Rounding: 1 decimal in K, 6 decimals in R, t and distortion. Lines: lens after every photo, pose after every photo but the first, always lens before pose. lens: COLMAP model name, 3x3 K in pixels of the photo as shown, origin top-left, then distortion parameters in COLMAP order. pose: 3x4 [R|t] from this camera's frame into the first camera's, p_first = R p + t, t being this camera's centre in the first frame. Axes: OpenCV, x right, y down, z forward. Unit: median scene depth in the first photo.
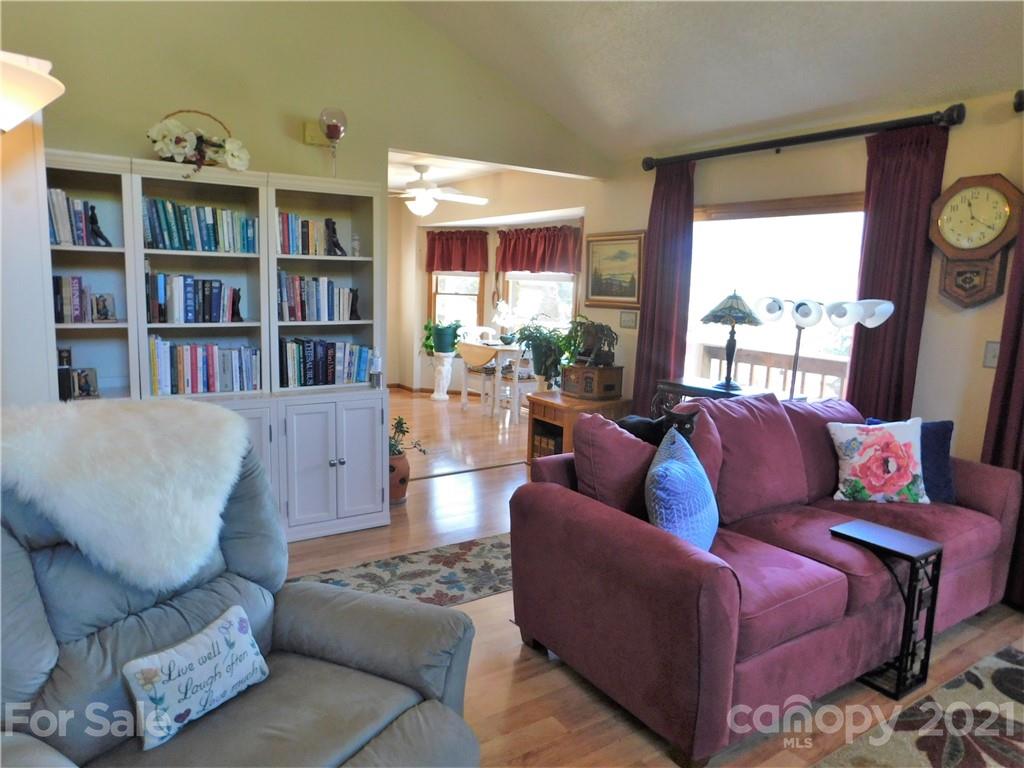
lens RADIAL K [[675.6, 0, 512.0], [0, 675.6, 384.0], [0, 0, 1]] dist [-0.078018, 0.070624]
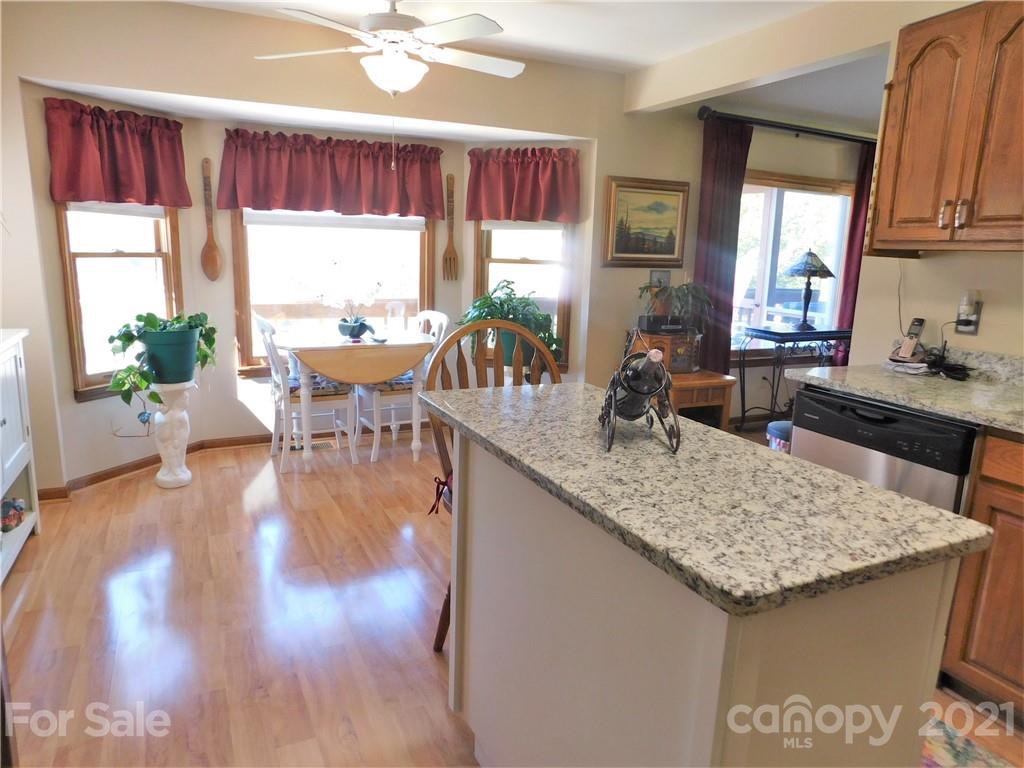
lens RADIAL K [[675.6, 0, 512.0], [0, 675.6, 384.0], [0, 0, 1]] dist [-0.078018, 0.070624]
pose [[0.151478, -0.228844, 0.961605, -0.597109], [0.120144, 0.969881, 0.211888, -0.134141], [-0.981132, 0.083435, 0.174410, 0.806320]]
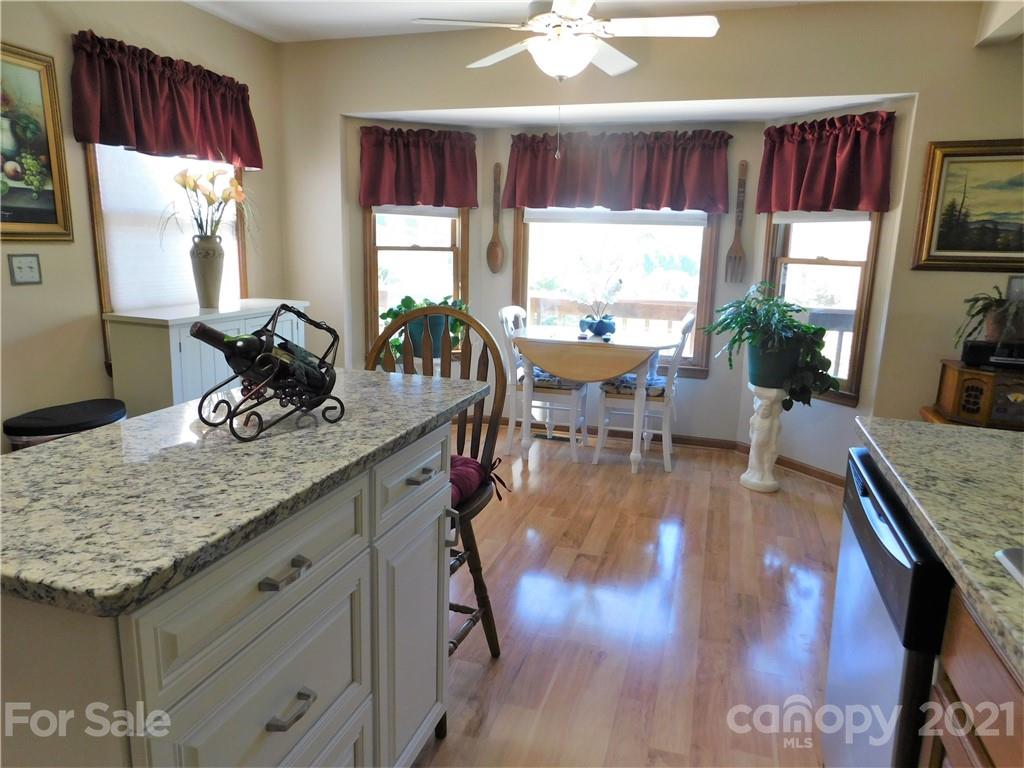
lens RADIAL K [[688.8, 0, 512.0], [0, 688.8, 384.0], [0, 0, 1]] dist [-0.046963, 0.062223]
pose [[0.784939, -0.143376, 0.602755, -0.453937], [0.094612, 0.989184, 0.112085, -0.095126], [-0.612306, -0.030952, 0.790015, 0.607302]]
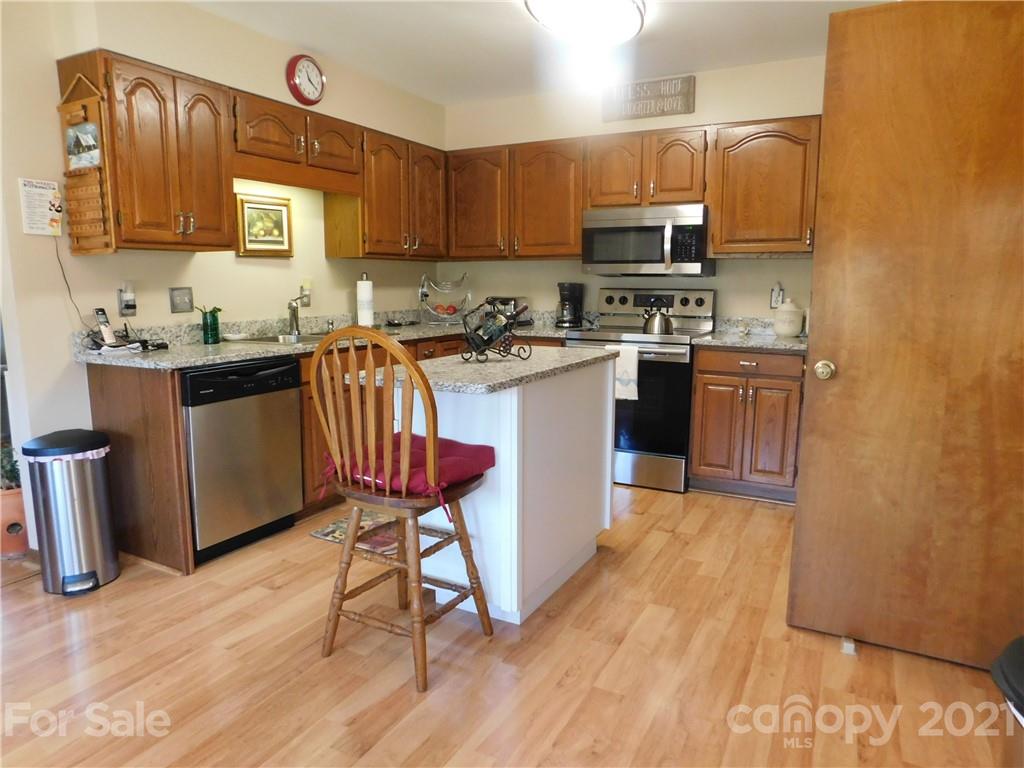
lens RADIAL K [[676.2, 0, 512.0], [0, 676.2, 384.0], [0, 0, 1]] dist [-0.072950, 0.053004]
pose [[-0.879320, 0.027314, -0.475447, -0.212629], [-0.108641, 0.960524, 0.256108, -0.154038], [0.463673, 0.276854, -0.841641, 1.142517]]
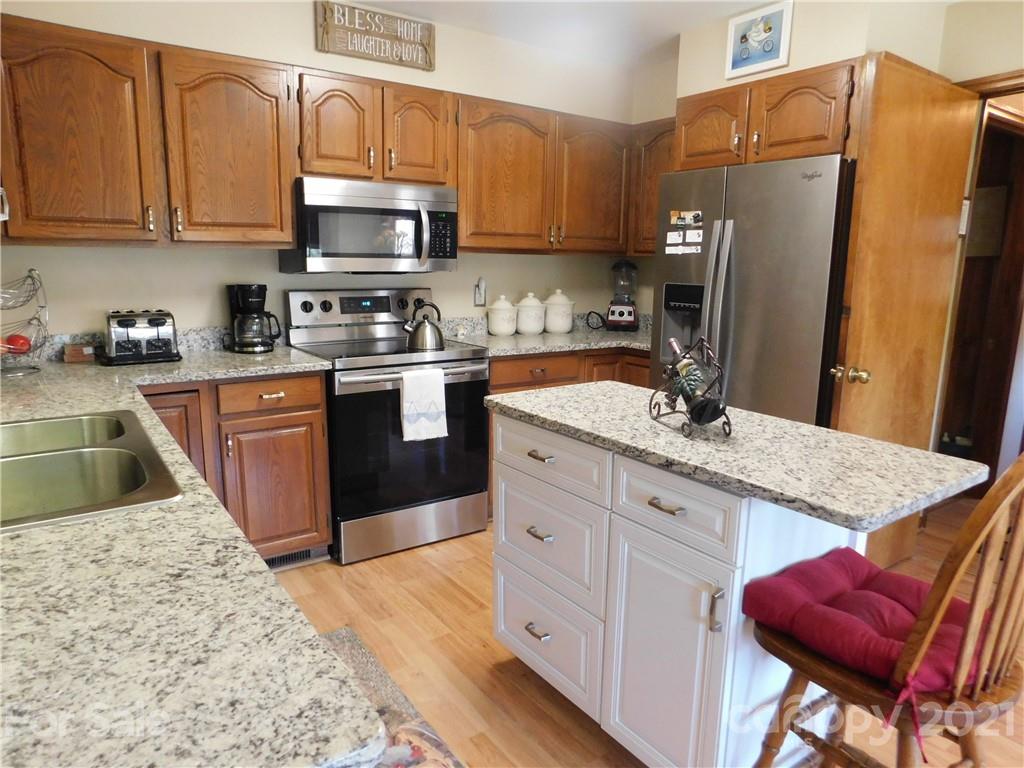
lens RADIAL K [[675.6, 0, 512.0], [0, 675.6, 384.0], [0, 0, 1]] dist [-0.078018, 0.070624]
pose [[0.017352, 0.142999, -0.989571, -0.136728], [-0.161120, 0.977185, 0.138384, -0.108024], [0.986782, 0.157038, 0.039996, 0.726807]]
